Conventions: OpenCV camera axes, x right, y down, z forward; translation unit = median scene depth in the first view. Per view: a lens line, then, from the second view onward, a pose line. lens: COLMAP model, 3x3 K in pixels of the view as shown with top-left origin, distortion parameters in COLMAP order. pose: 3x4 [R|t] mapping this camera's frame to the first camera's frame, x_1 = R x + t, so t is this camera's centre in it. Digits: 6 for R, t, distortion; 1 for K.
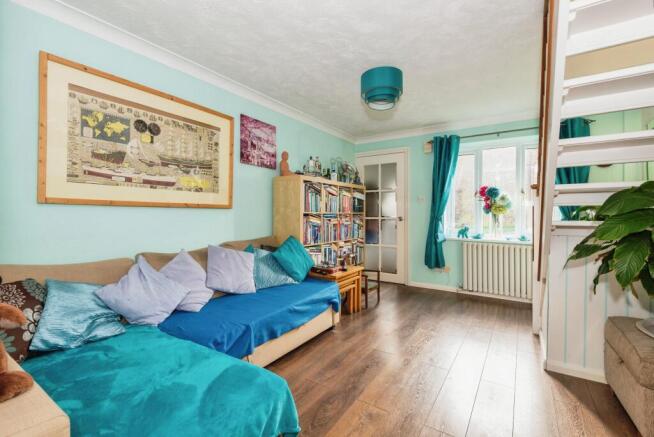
lens RADIAL K [[290.5, 0, 331.1], [0, 290.5, 212.9], [0, 0, 1]] dist [0.011965, -0.006215]
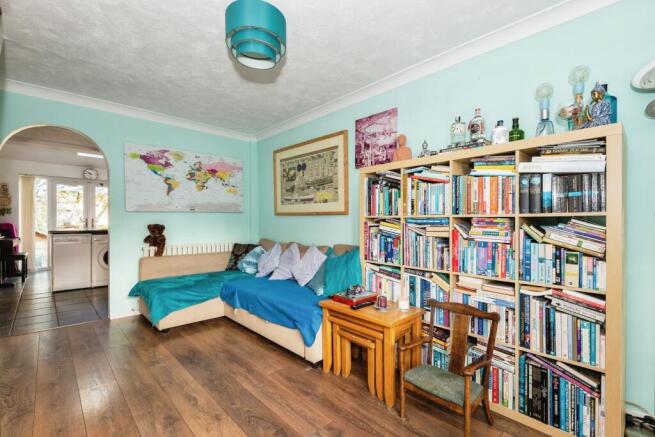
lens RADIAL K [[291.0, 0, 329.7], [0, 291.0, 223.4], [0, 0, 1]] dist [0.011965, -0.006215]
pose [[-0.234452, 0.002228, -0.972125, 0.697532], [-0.002416, 0.999993, 0.002874, 0.015148], [0.972125, 0.003022, -0.234445, 1.146594]]
